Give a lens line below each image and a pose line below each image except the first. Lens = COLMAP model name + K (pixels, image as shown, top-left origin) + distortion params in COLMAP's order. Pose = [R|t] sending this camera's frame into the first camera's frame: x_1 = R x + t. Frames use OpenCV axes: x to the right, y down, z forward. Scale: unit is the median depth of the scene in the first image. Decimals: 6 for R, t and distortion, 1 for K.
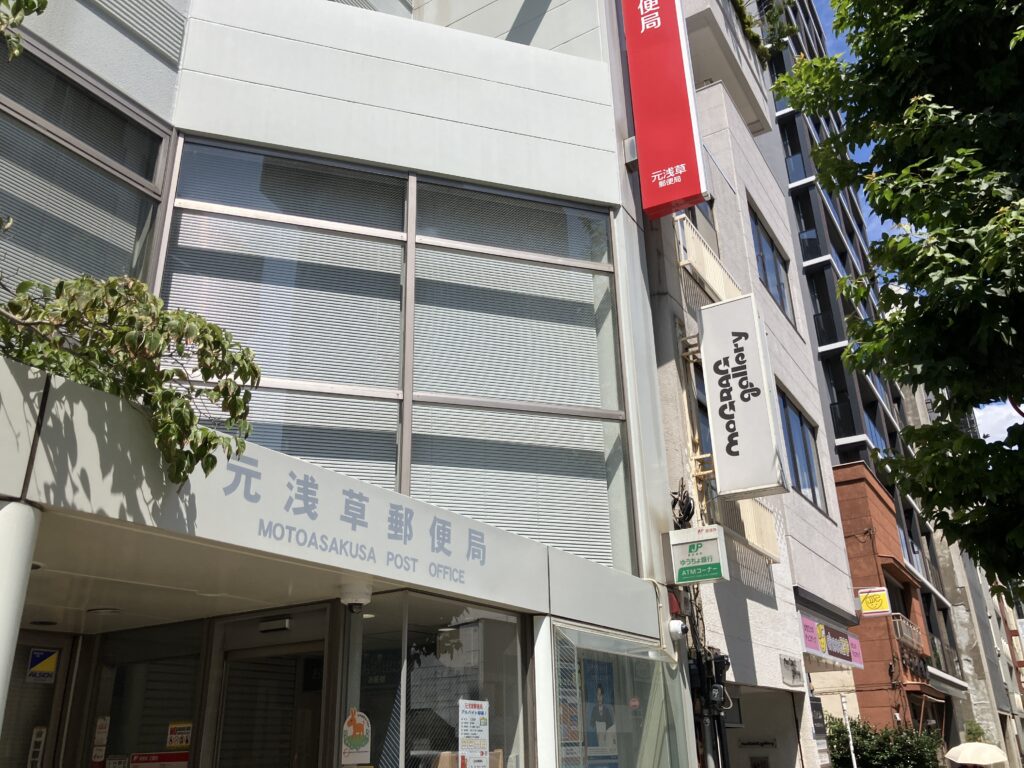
lens RADIAL K [[842.2, 0, 509.1], [0, 842.2, 392.6], [0, 0, 1]] dist [0.003412, 0.024692]
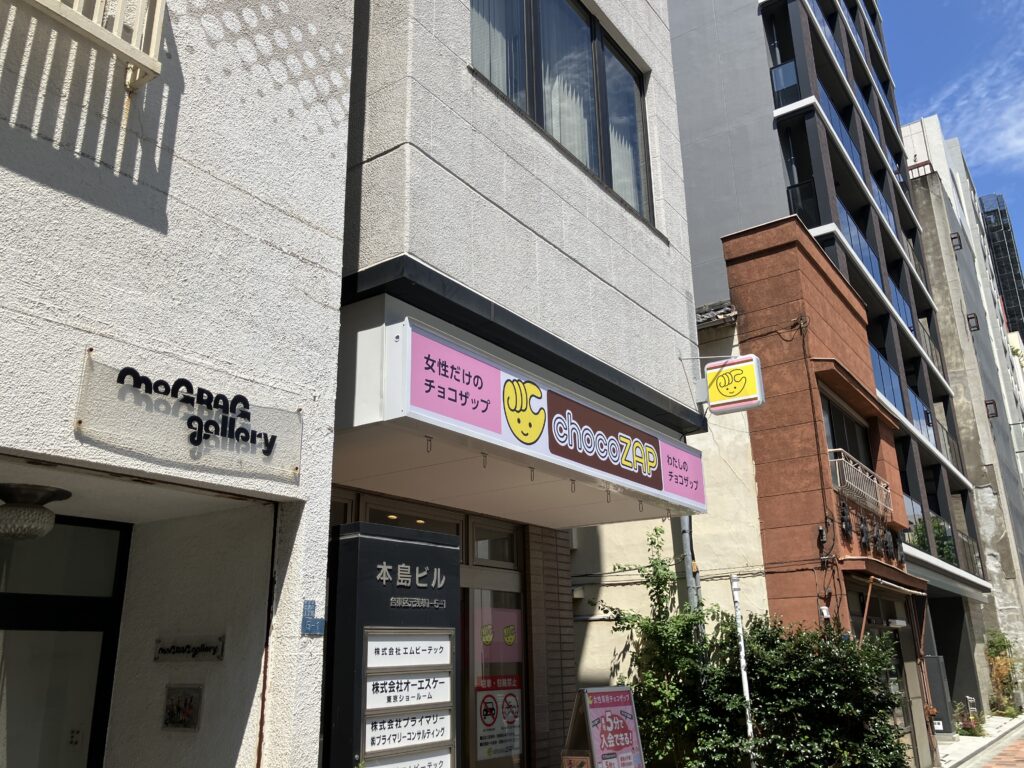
lens RADIAL K [[842.2, 0, 514.7], [0, 842.2, 375.2], [0, 0, 1]] dist [0.003412, 0.024692]
pose [[0.998691, -0.012540, -0.049586, 0.250825], [0.015977, 0.997452, 0.069534, 0.157725], [0.048588, -0.070235, 0.996346, 0.374807]]
